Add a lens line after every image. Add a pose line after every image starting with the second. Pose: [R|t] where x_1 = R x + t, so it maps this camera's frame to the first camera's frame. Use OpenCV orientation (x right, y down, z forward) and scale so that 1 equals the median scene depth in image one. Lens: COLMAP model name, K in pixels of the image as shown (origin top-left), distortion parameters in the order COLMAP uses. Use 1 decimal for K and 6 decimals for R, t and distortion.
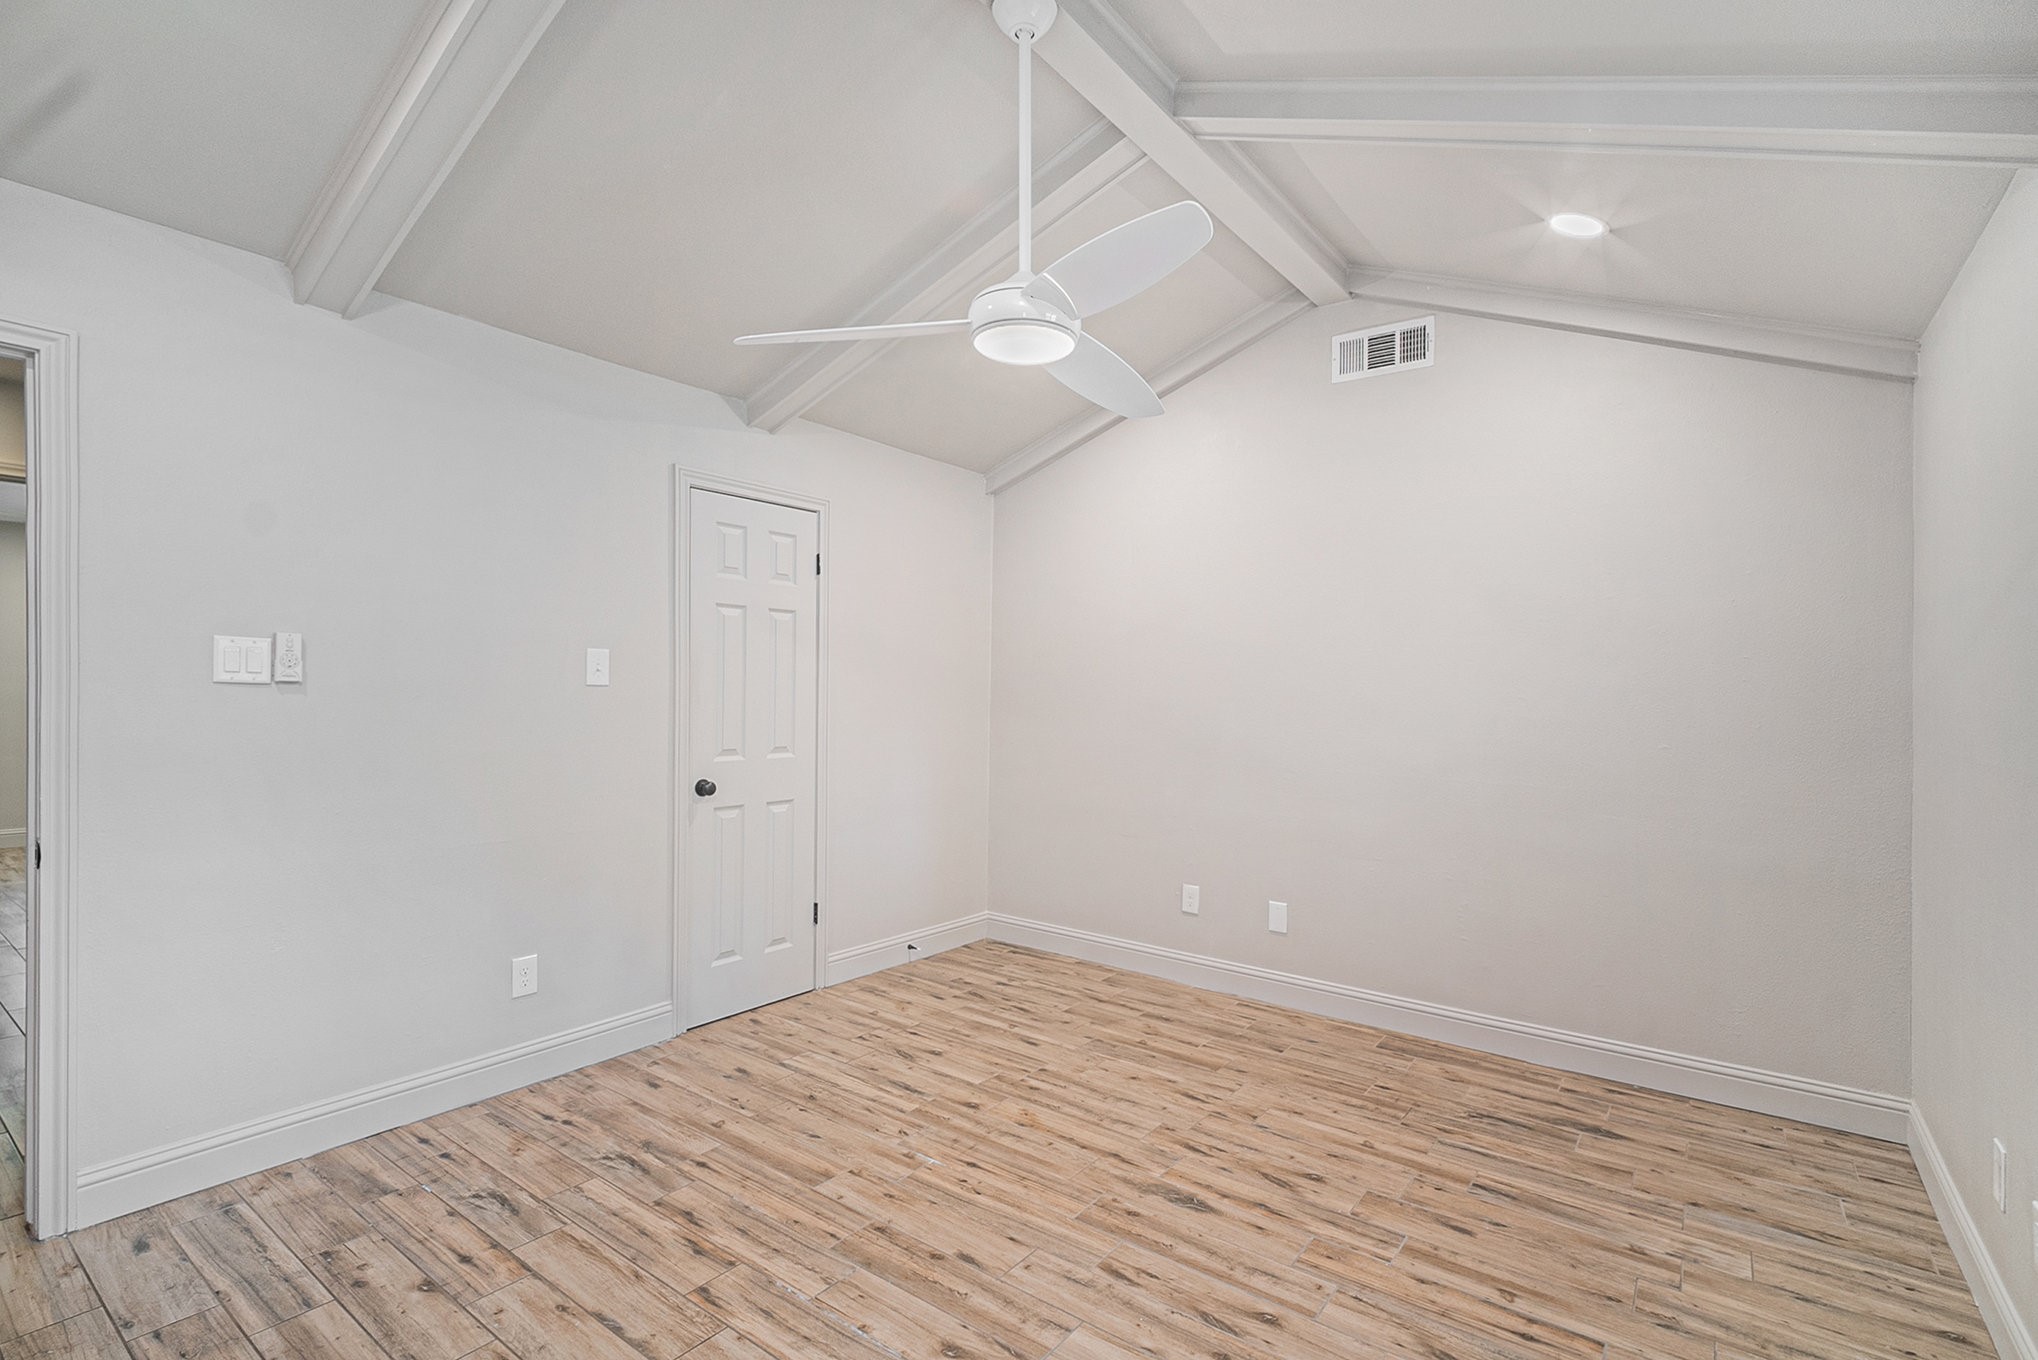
lens RADIAL K [[948.8, 0, 1014.6], [0, 948.8, 675.6], [0, 0, 1]] dist [0.004426, -0.010621]
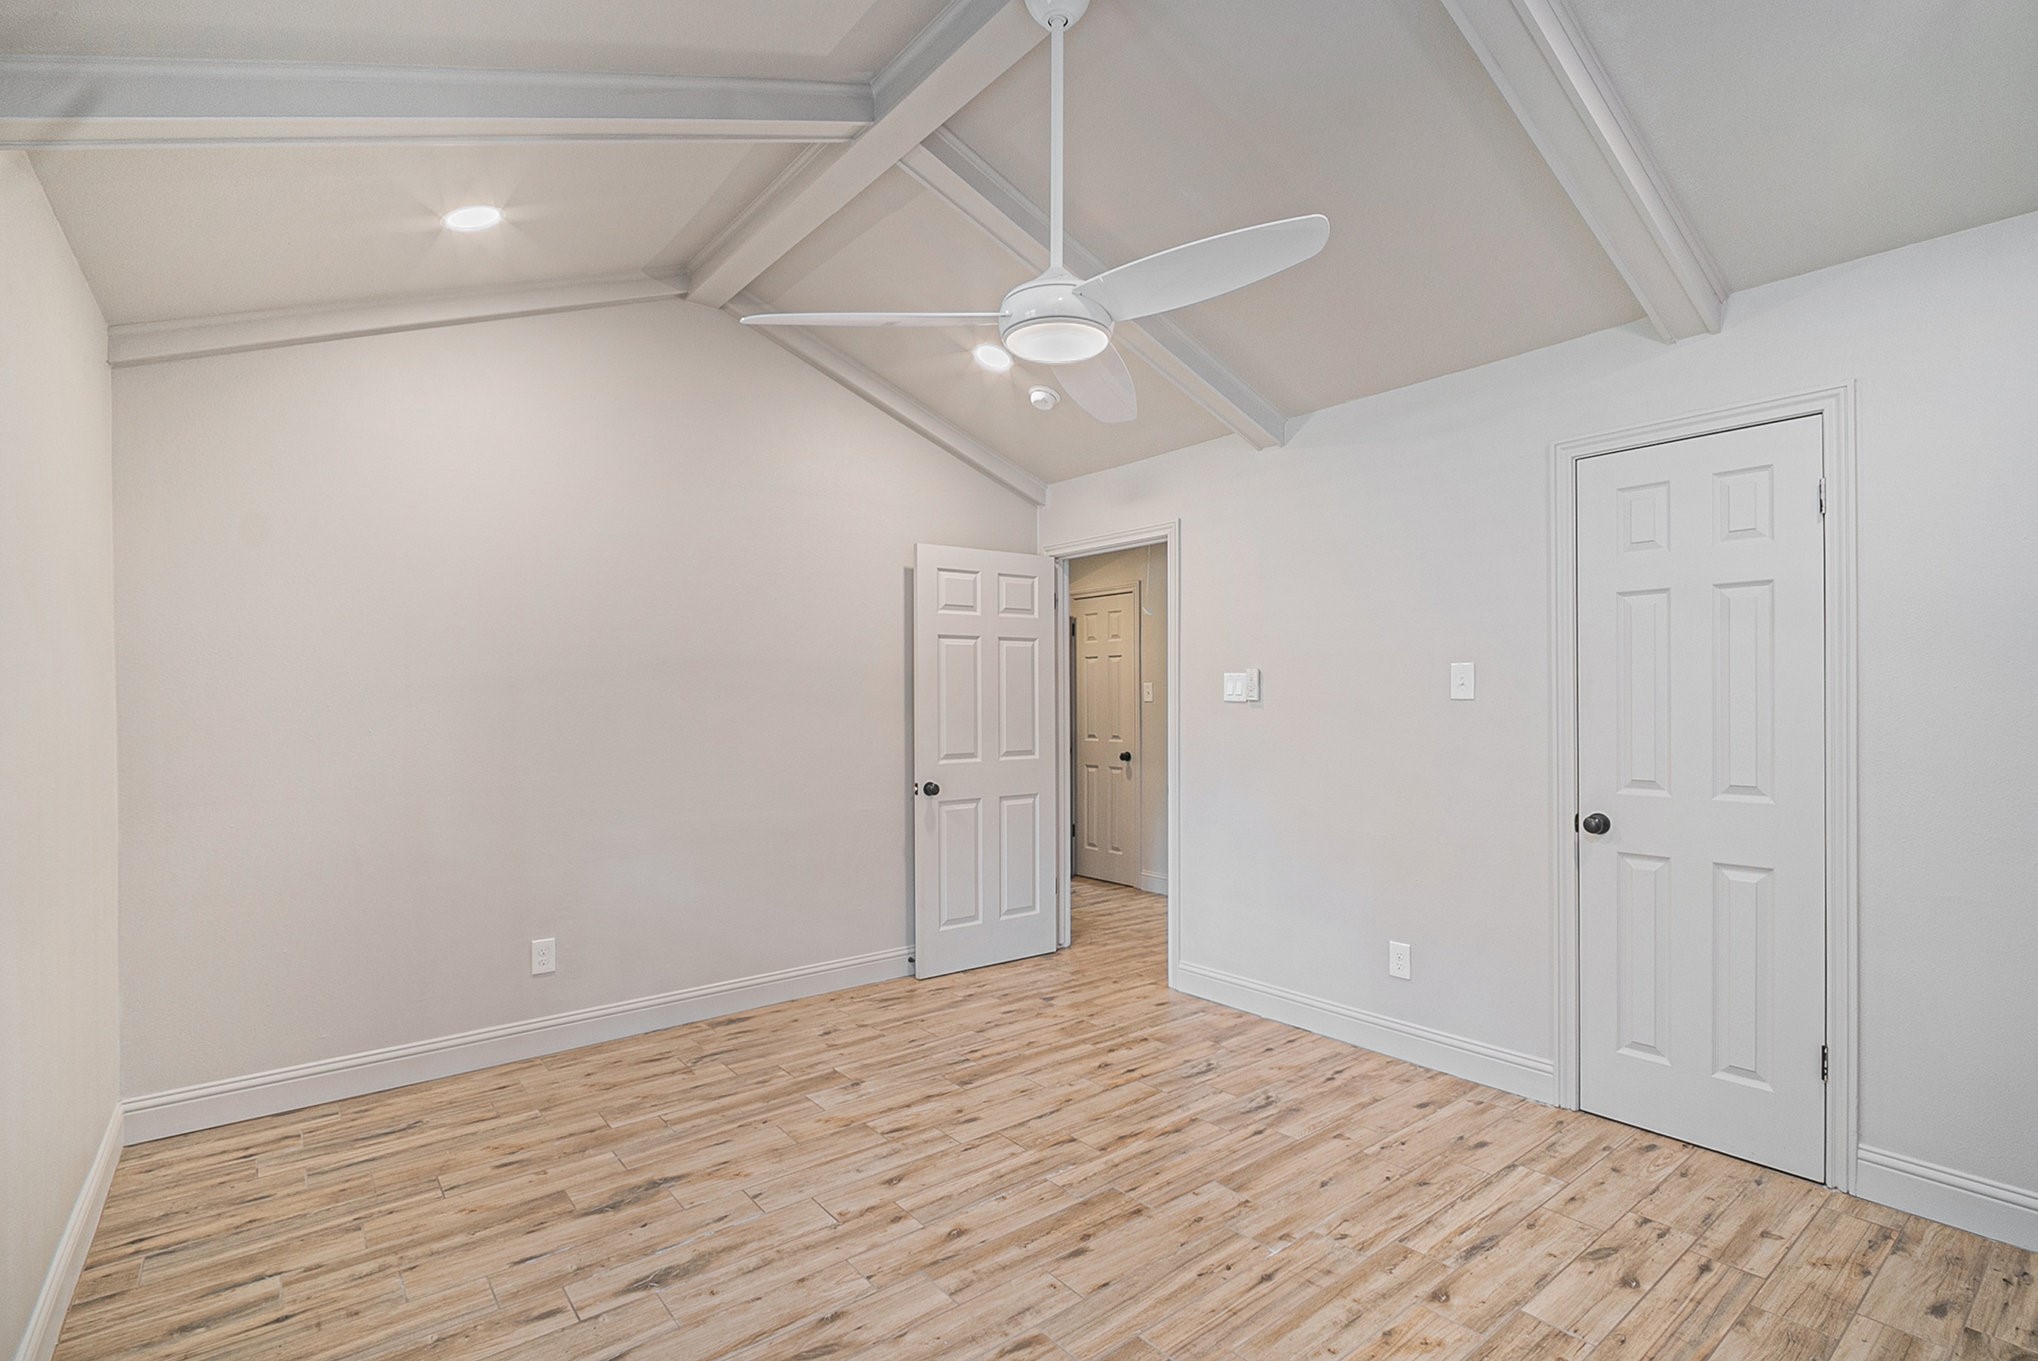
lens RADIAL K [[943.3, 0, 1021.7], [0, 943.3, 707.1], [0, 0, 1]] dist [-0.017192, 0.000038]
pose [[-0.251321, -0.012280, -0.967826, 0.675189], [0.009564, 0.999839, -0.015169, 0.030748], [0.967856, -0.013069, -0.251163, 0.857927]]
